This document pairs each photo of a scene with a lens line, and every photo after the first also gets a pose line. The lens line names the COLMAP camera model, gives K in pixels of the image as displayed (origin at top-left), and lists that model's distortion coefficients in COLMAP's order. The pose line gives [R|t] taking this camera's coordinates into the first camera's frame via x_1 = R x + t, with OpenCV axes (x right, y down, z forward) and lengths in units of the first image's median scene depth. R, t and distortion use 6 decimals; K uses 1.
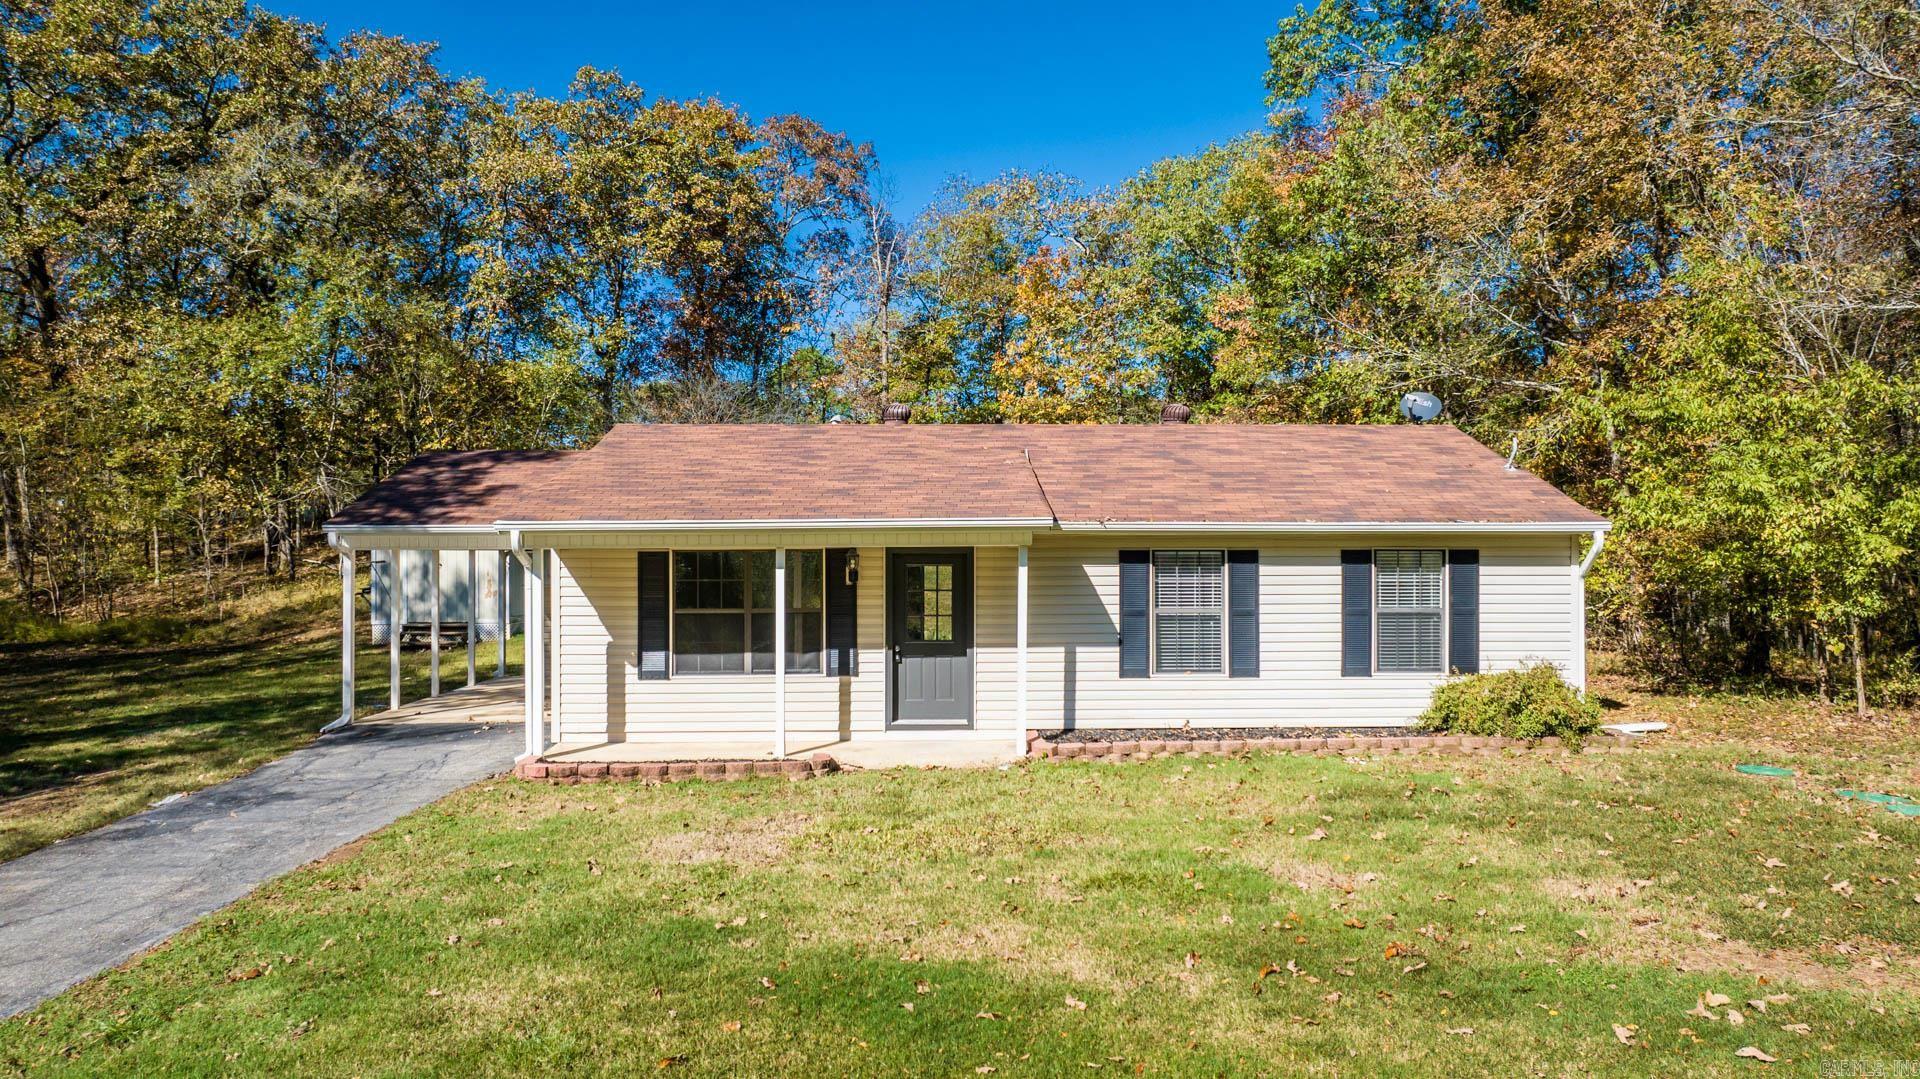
lens RADIAL K [[1362.1, 0, 960.0], [0, 1362.1, 539.5], [0, 0, 1]] dist [-0.021960, 0.004847]
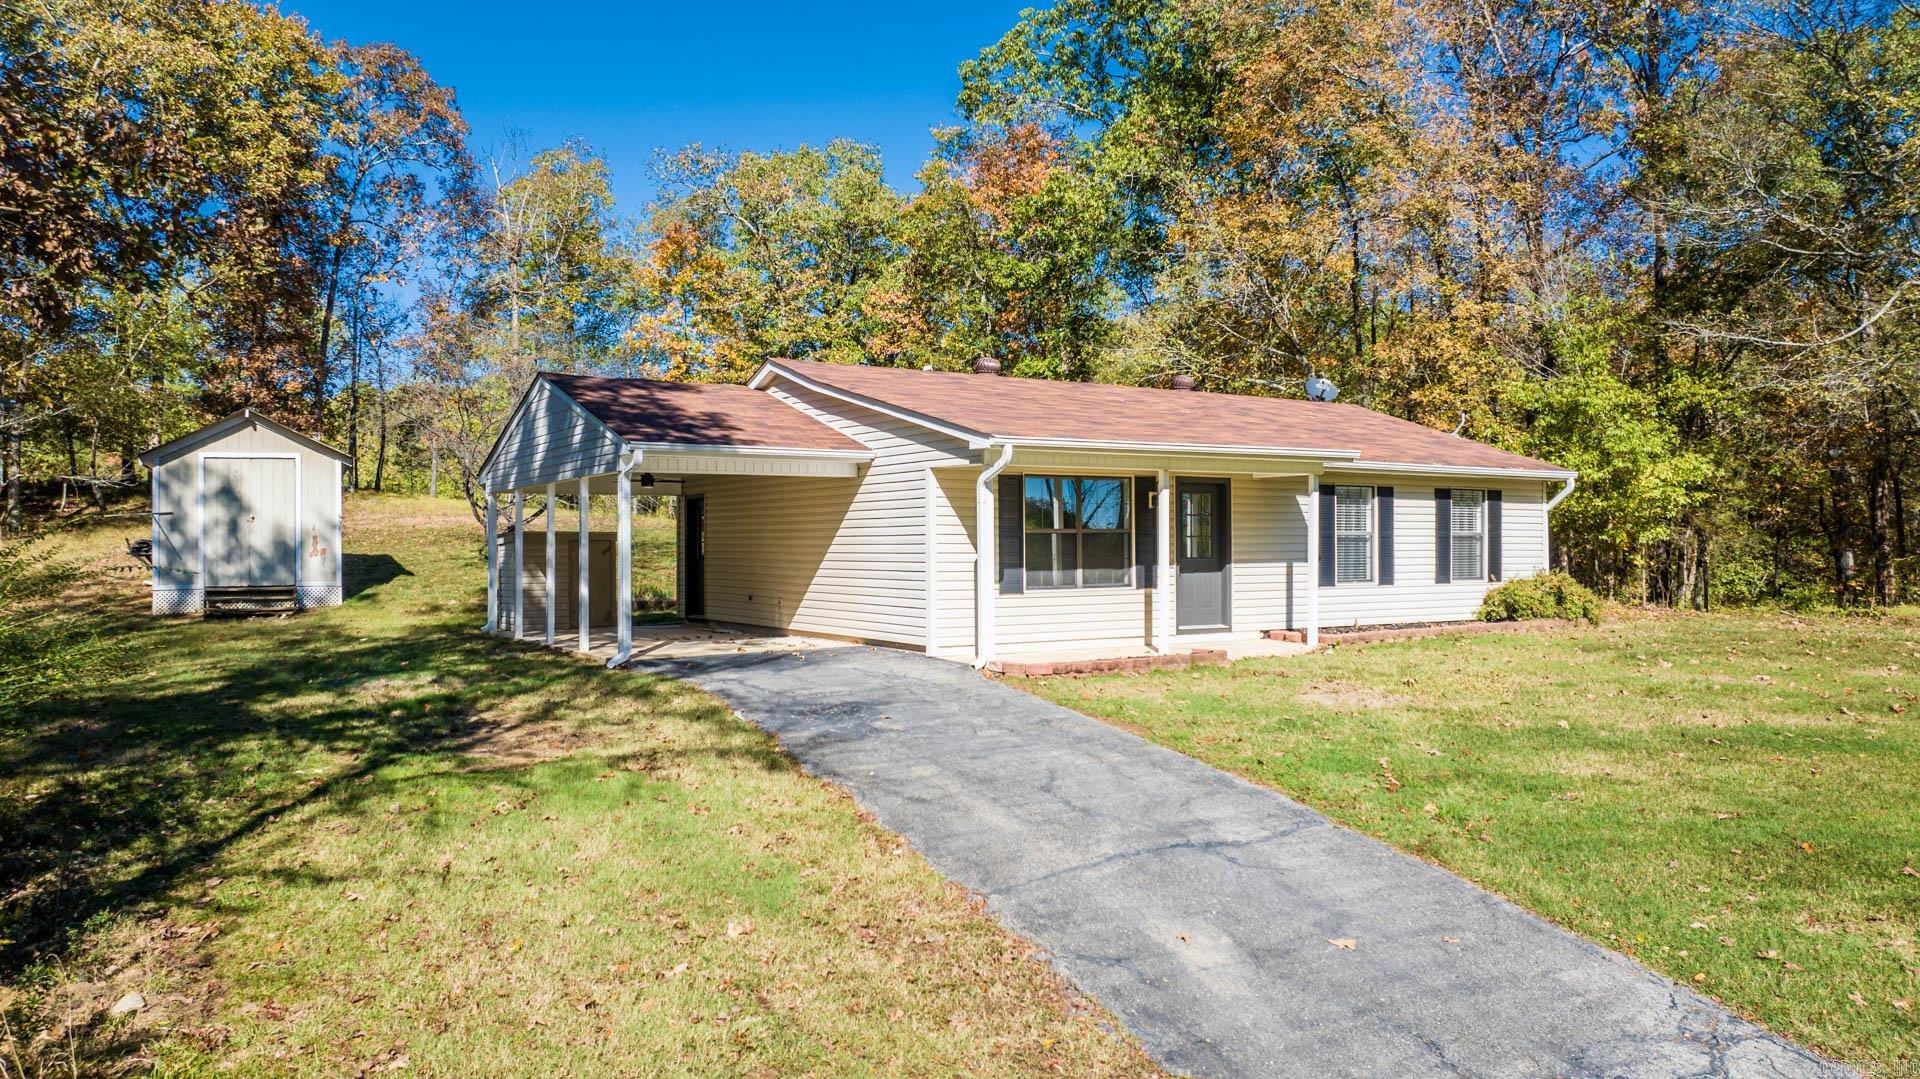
lens RADIAL K [[1362.1, 0, 960.0], [0, 1362.1, 539.5], [0, 0, 1]] dist [-0.021960, 0.004847]
pose [[0.866054, 0.001680, 0.499948, -0.786817], [-0.000136, 0.999995, -0.003124, 0.062362], [-0.499951, 0.002637, 0.866050, 0.088837]]
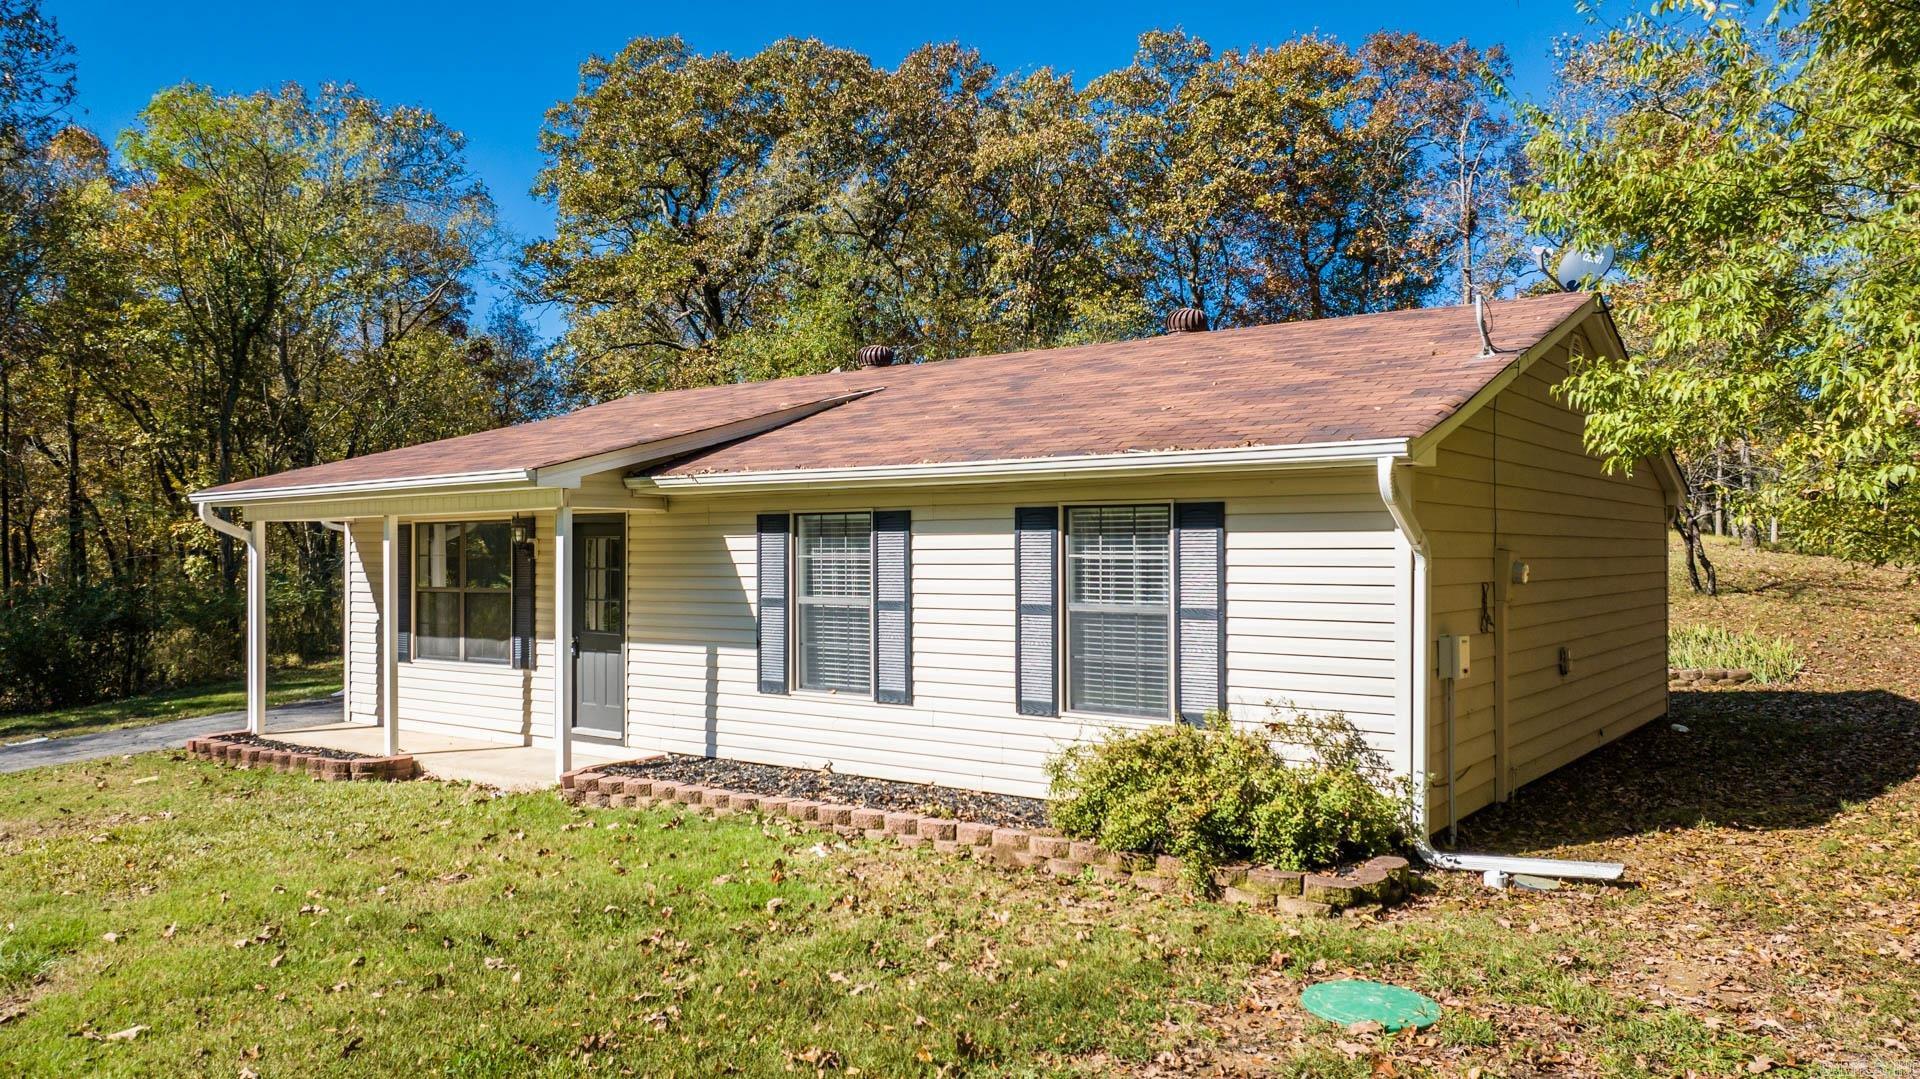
lens RADIAL K [[1362.1, 0, 960.0], [0, 1362.1, 539.5], [0, 0, 1]] dist [-0.021960, 0.004847]
pose [[0.776047, -0.006726, -0.630639, 0.650262], [0.008038, 0.999967, -0.000774, 0.022539], [0.630624, -0.004469, 0.776076, 0.512896]]
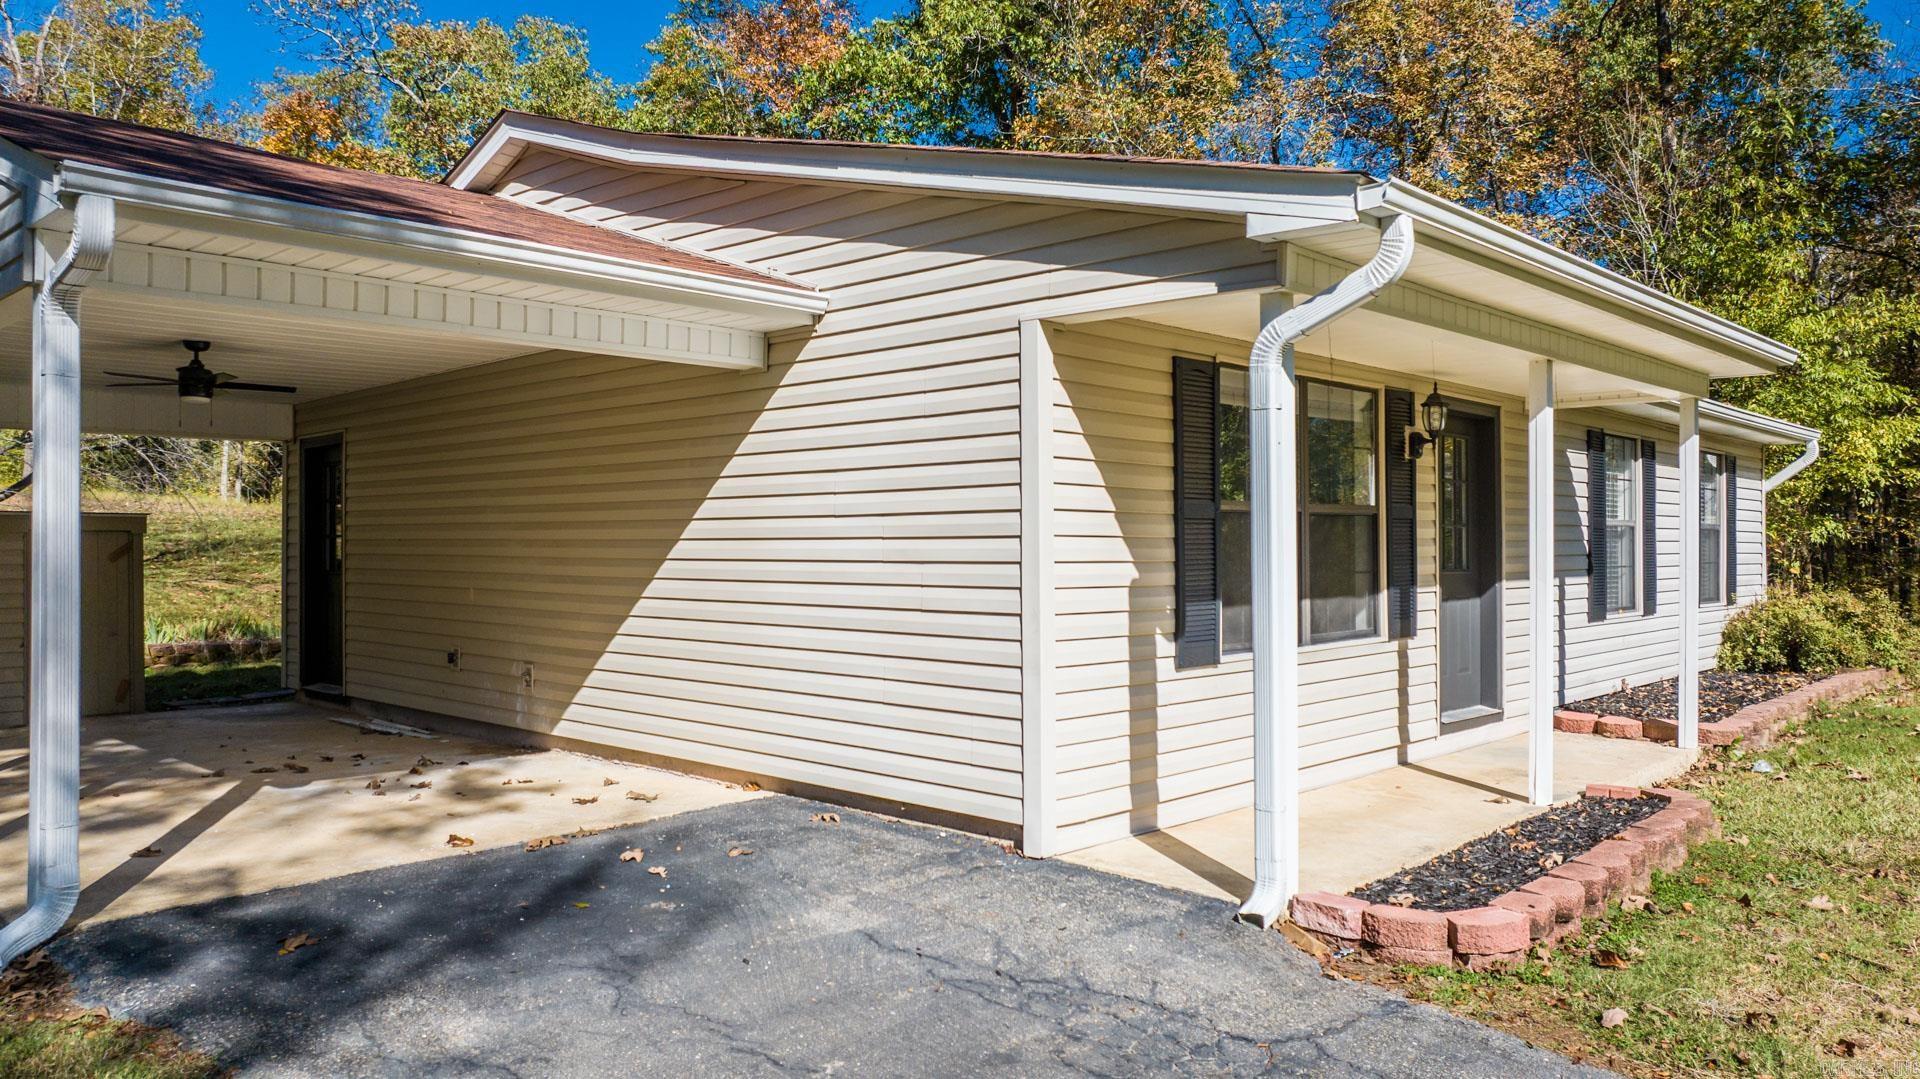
lens RADIAL K [[1362.1, 0, 960.0], [0, 1362.1, 539.5], [0, 0, 1]] dist [-0.021960, 0.004847]
pose [[0.719870, 0.003832, 0.694098, -0.559644], [-0.001982, 0.999992, -0.003465, 0.064429], [-0.694106, 0.001119, 0.719872, 0.740431]]
